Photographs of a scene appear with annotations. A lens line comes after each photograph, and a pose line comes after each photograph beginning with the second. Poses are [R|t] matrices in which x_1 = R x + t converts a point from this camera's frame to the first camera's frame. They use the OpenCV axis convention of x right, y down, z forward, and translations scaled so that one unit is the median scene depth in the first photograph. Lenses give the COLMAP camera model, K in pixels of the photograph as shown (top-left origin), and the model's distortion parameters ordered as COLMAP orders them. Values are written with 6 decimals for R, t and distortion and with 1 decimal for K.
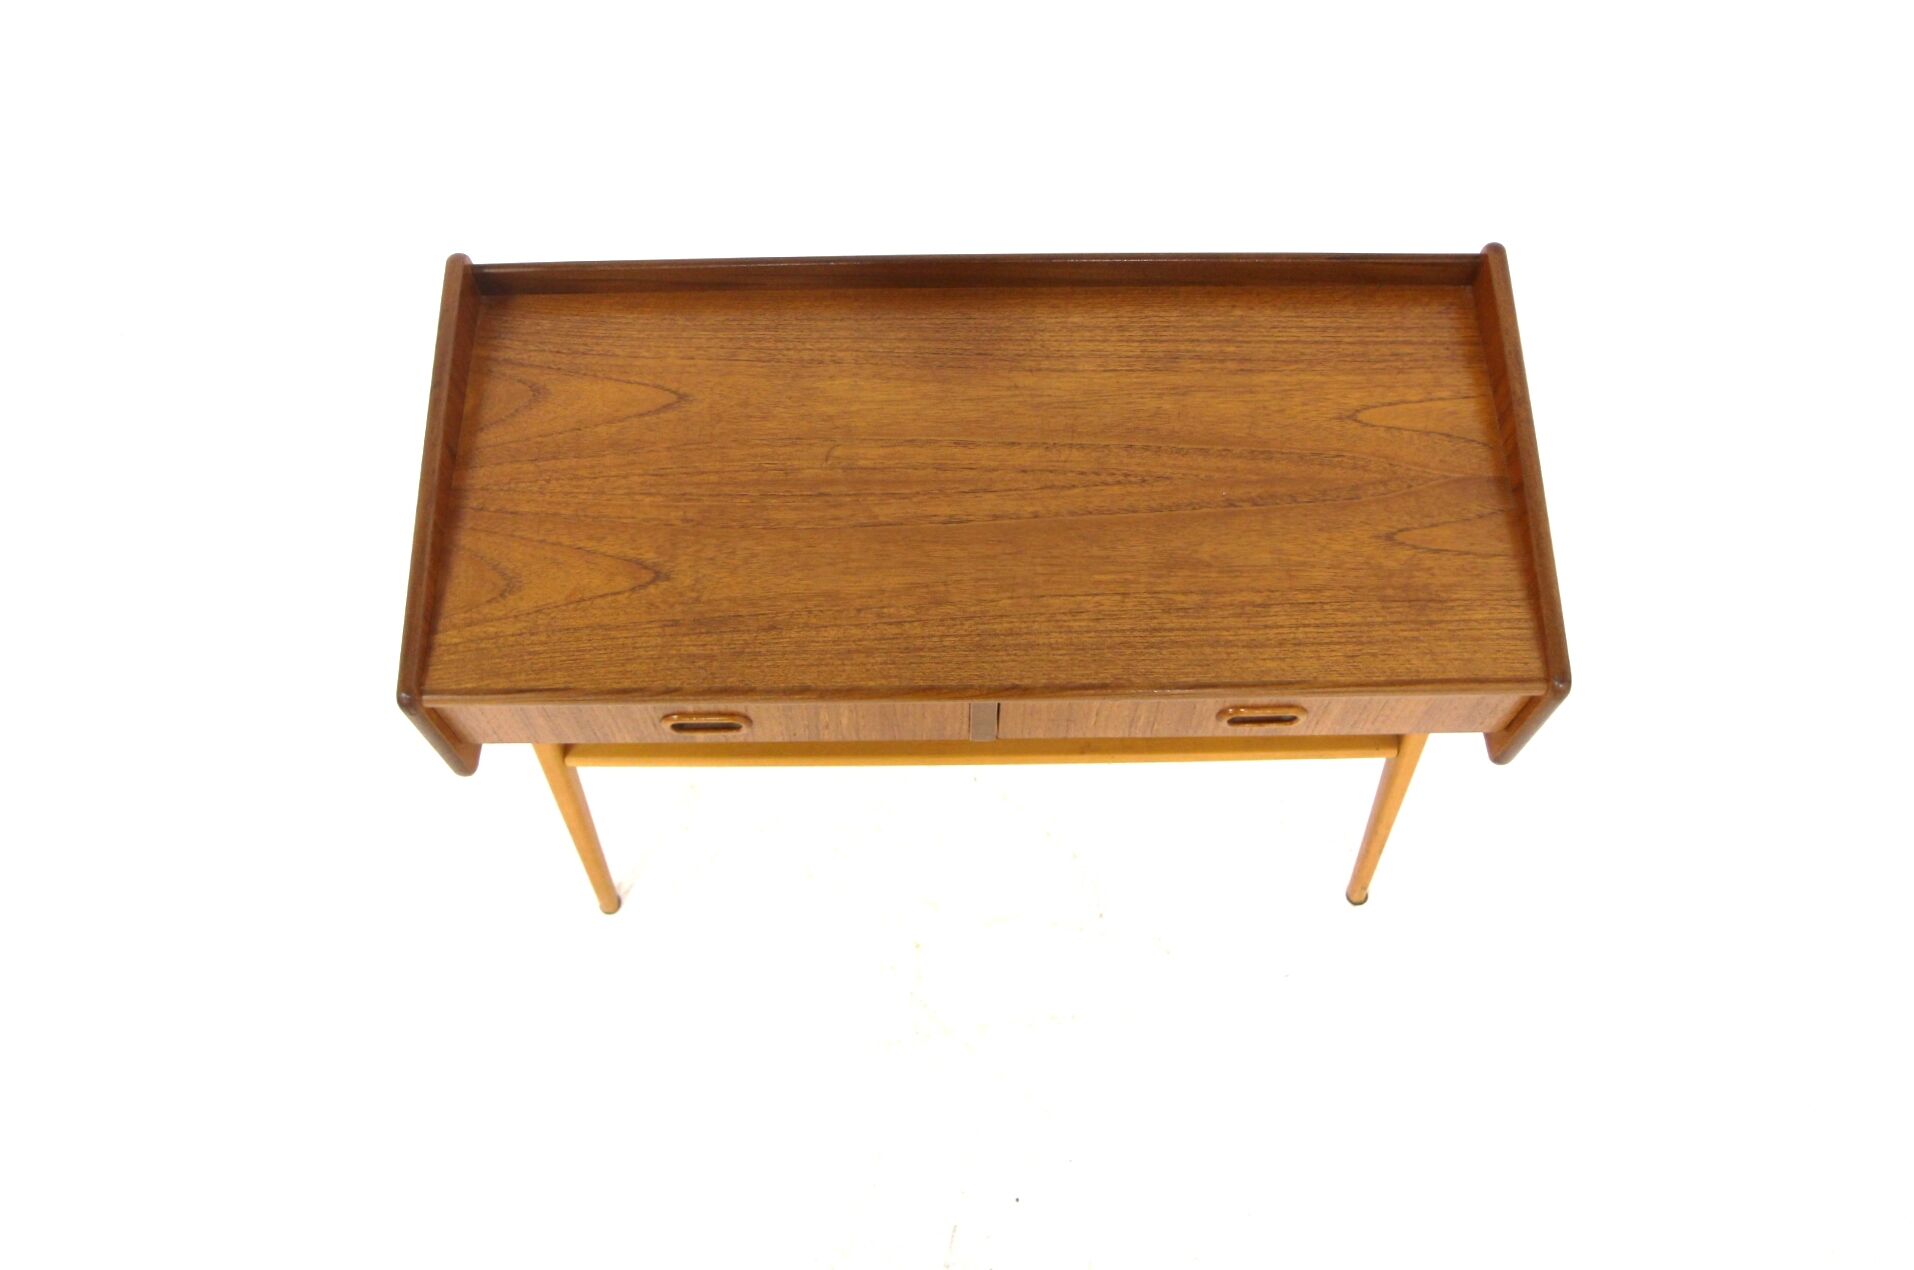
lens RADIAL K [[1517.1, 0, 948.9], [0, 1517.1, 637.3], [0, 0, 1]] dist [-0.087542, 0.012973]
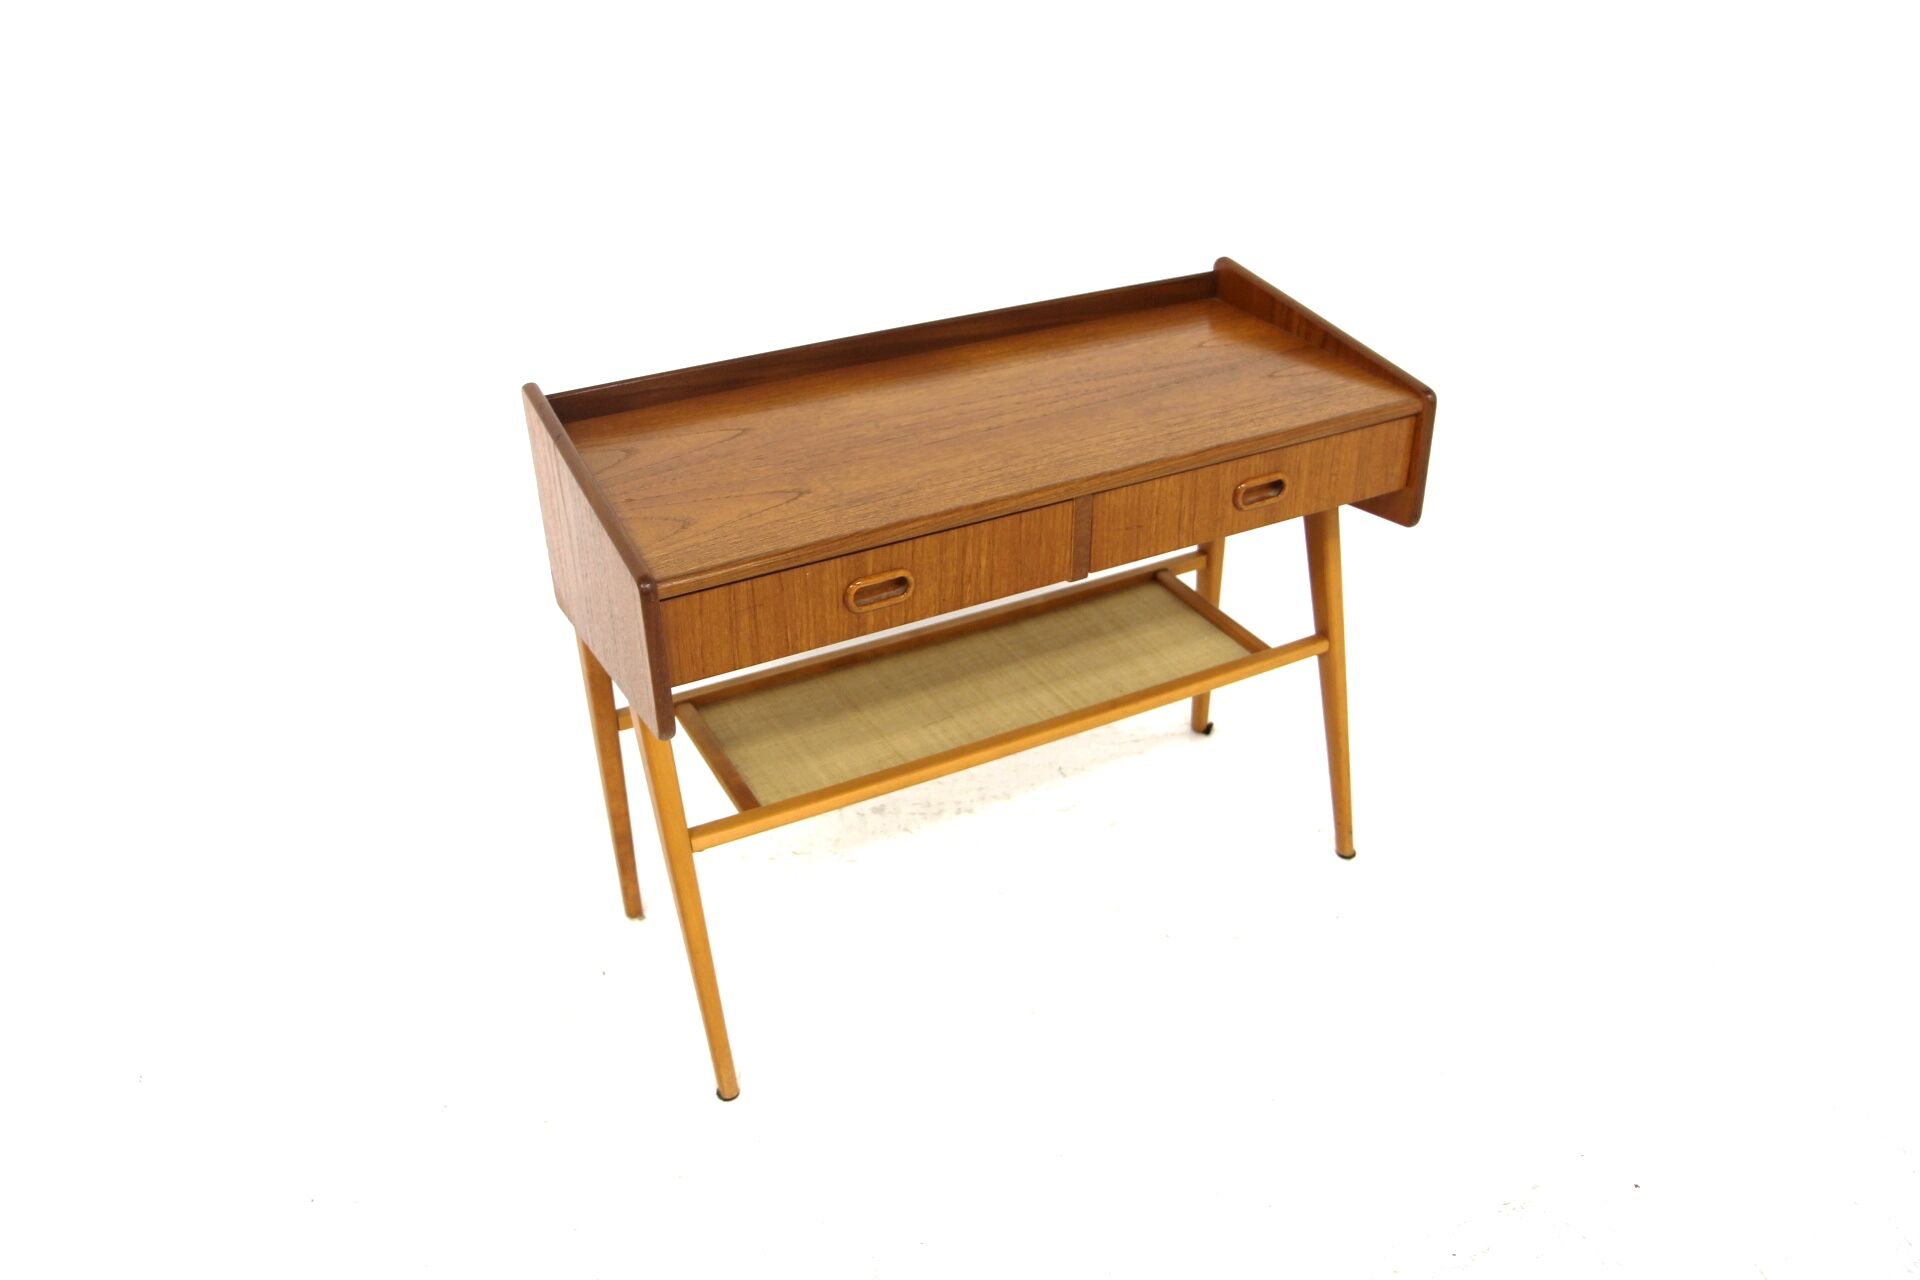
lens RADIAL K [[1521.8, 0, 958.9], [0, 1521.8, 636.4], [0, 0, 1]] dist [-0.087542, 0.012973]
pose [[0.888547, -0.237864, 0.392307, -0.572833], [0.416207, 0.777680, -0.471154, 0.660414], [-0.193018, 0.581923, 0.790006, 0.080476]]
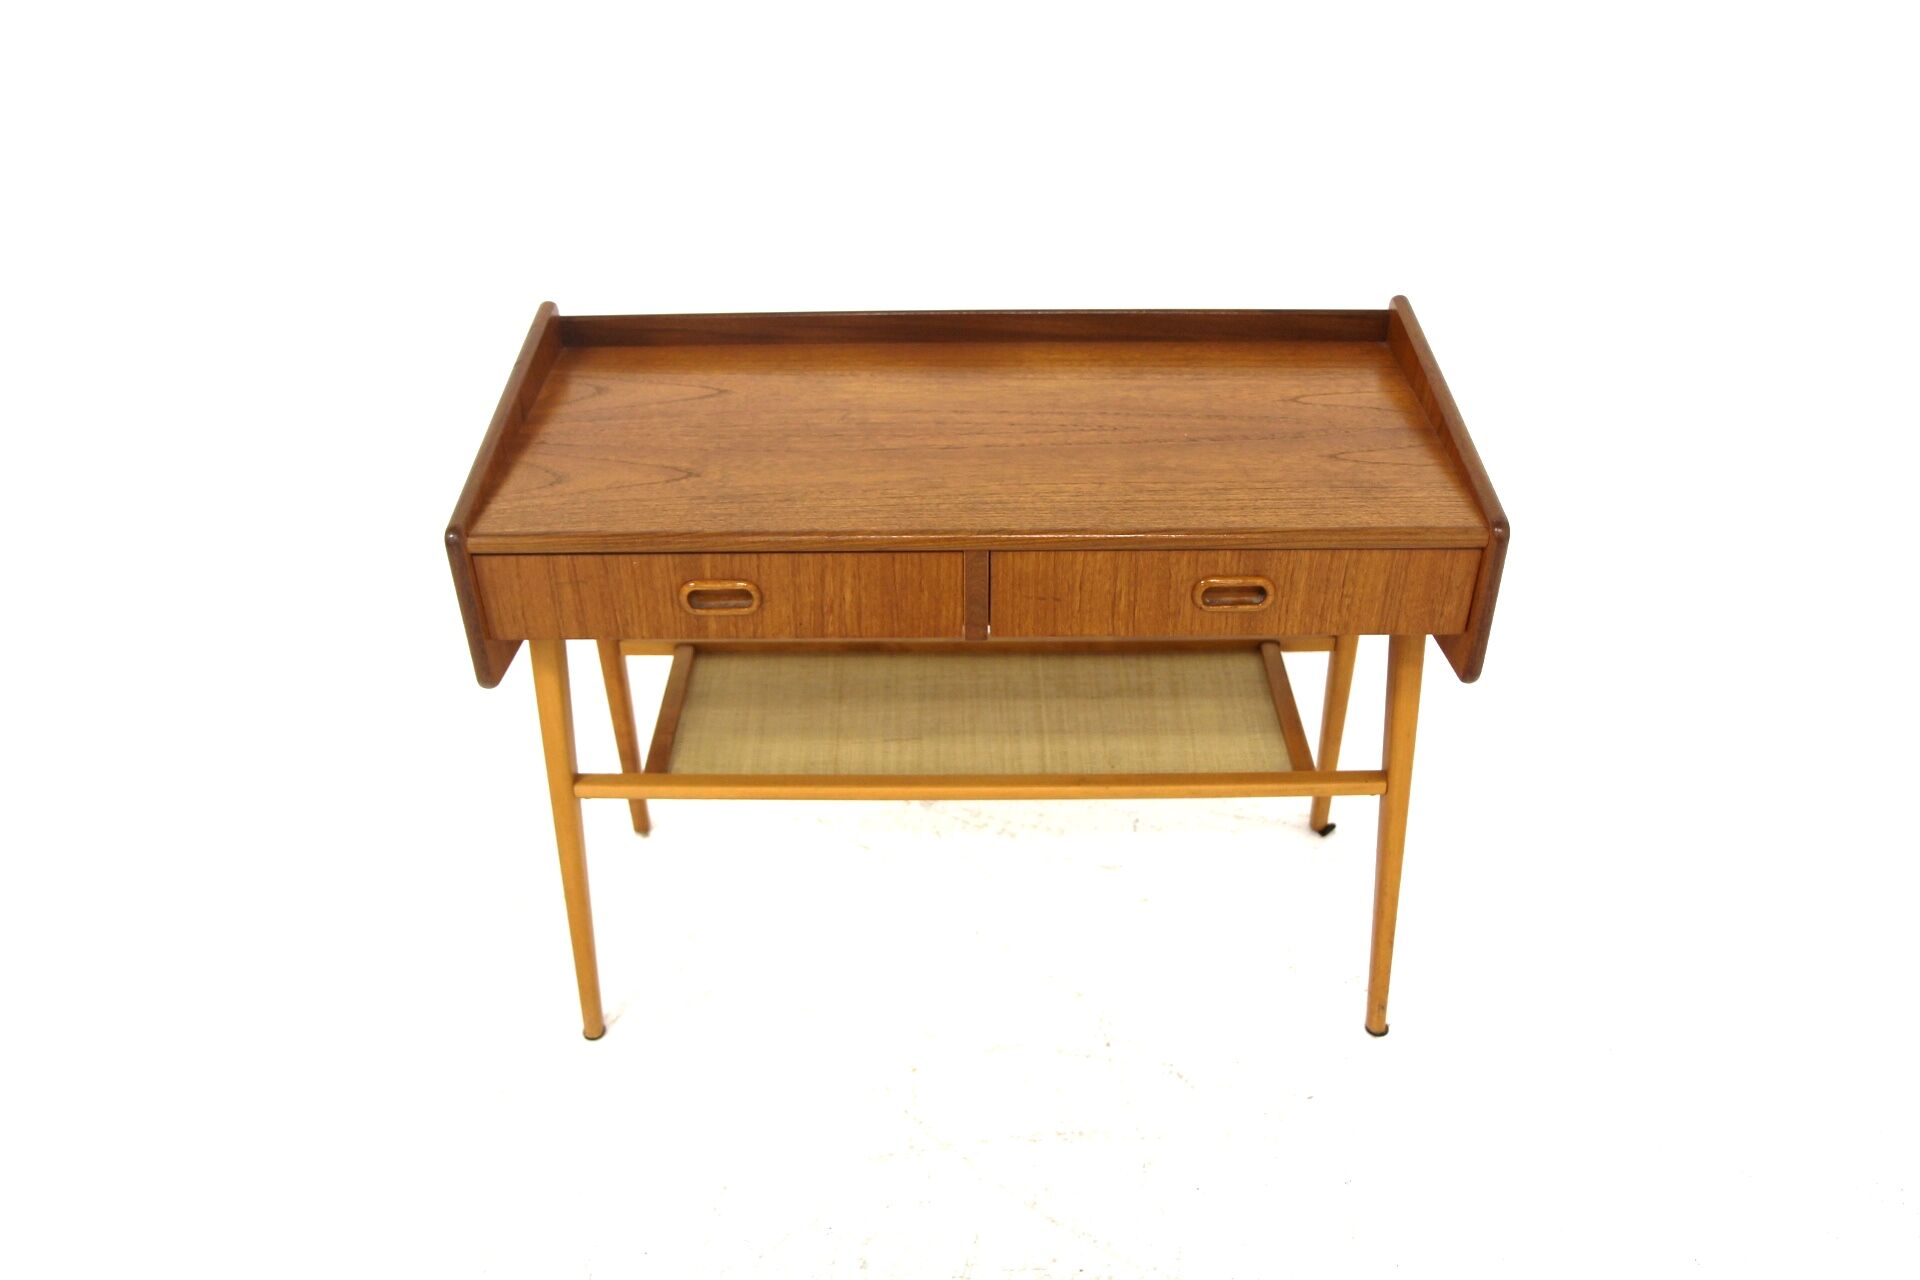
lens RADIAL K [[1521.8, 0, 953.1], [0, 1521.8, 645.2], [0, 0, 1]] dist [-0.087542, 0.012973]
pose [[0.999879, 0.004911, -0.014781, 0.022560], [-0.011526, 0.871567, -0.490141, 0.615640], [0.010475, 0.490252, 0.871518, 0.069292]]
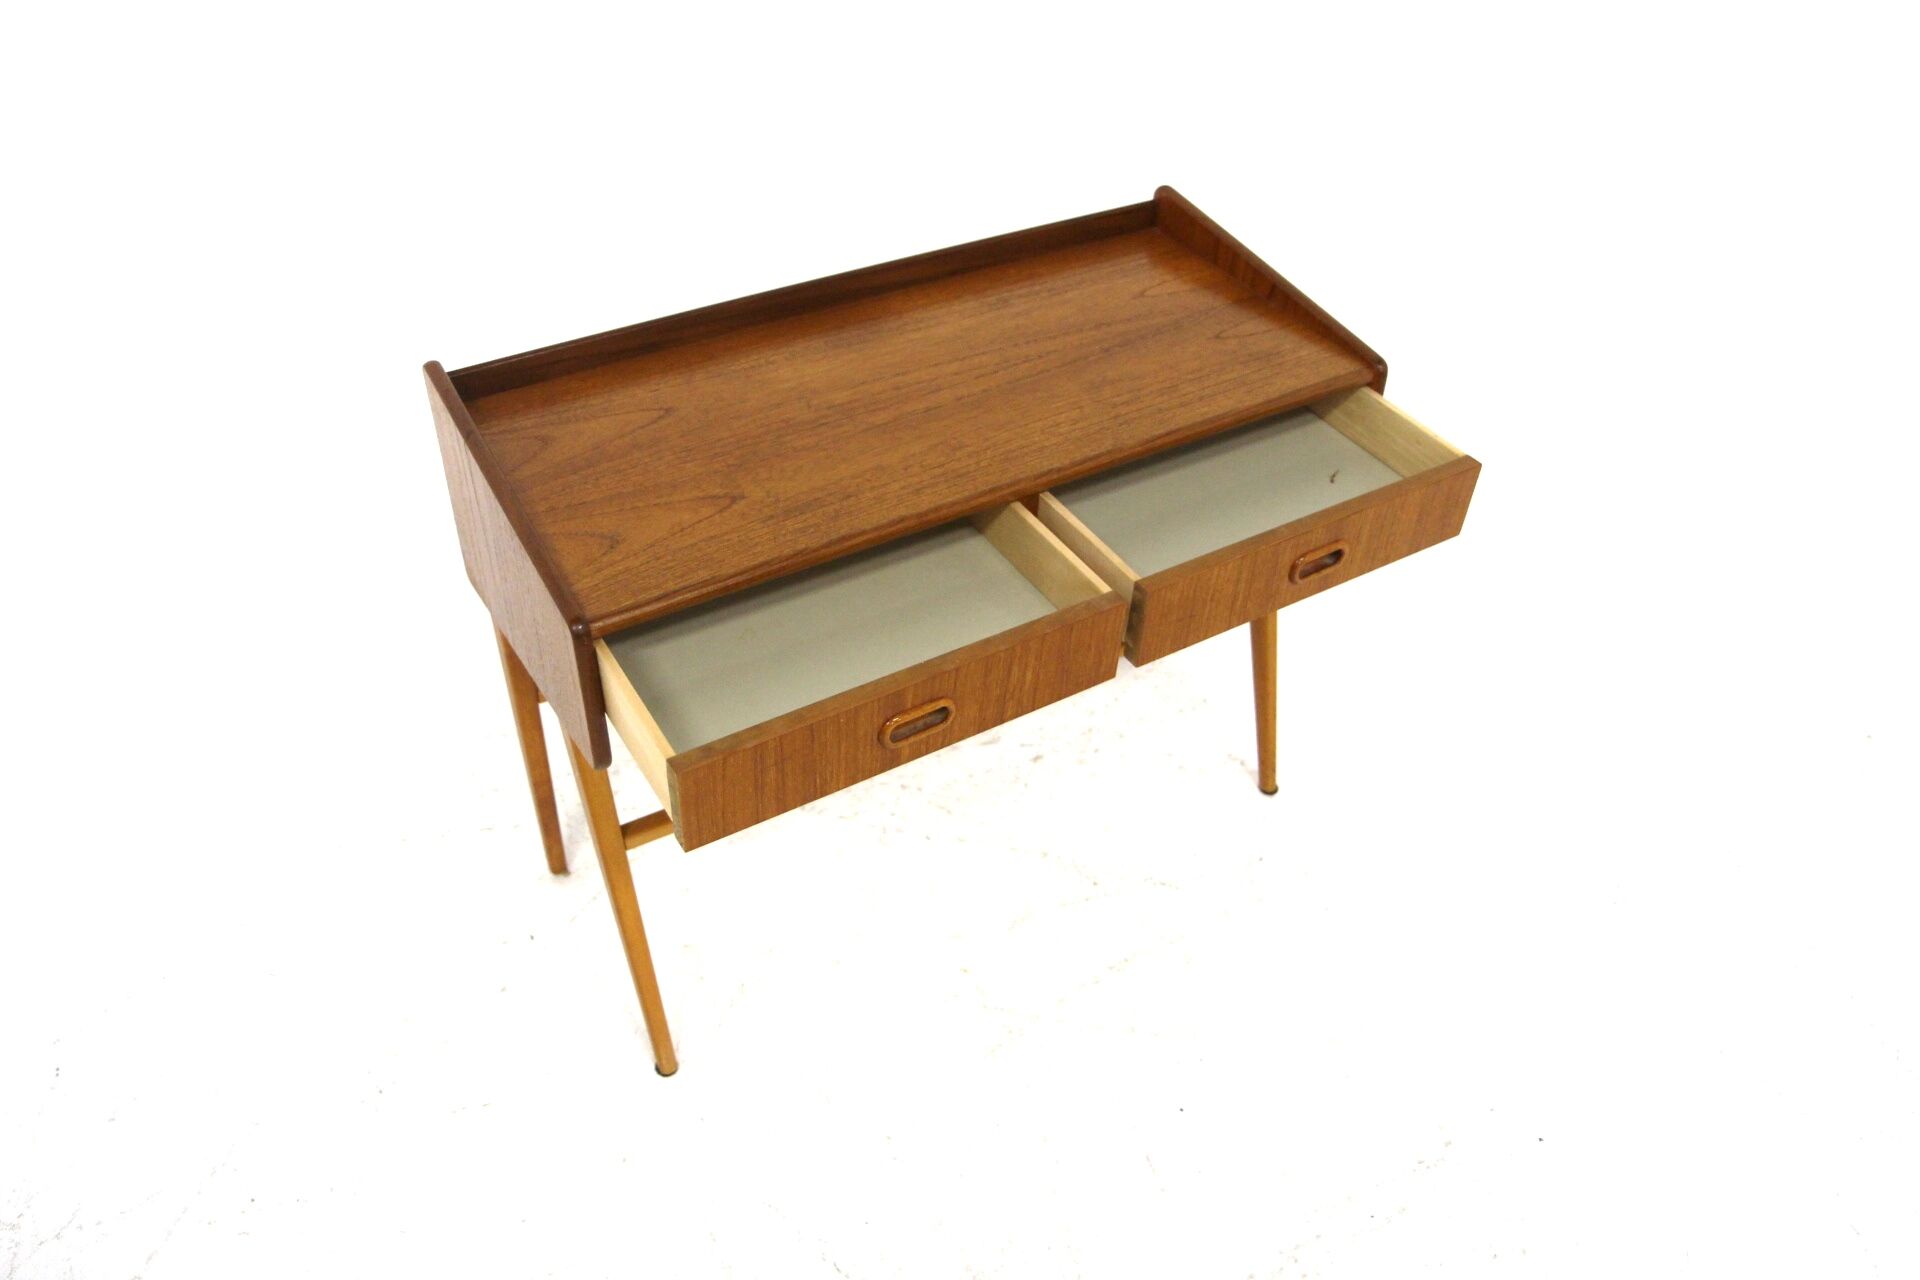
lens RADIAL K [[1521.8, 0, 961.0], [0, 1521.8, 647.5], [0, 0, 1]] dist [-0.087542, 0.012973]
pose [[0.855181, -0.307451, 0.417300, -0.547977], [0.449803, 0.840261, -0.302718, 0.468571], [-0.257570, 0.446582, 0.856868, 0.022989]]
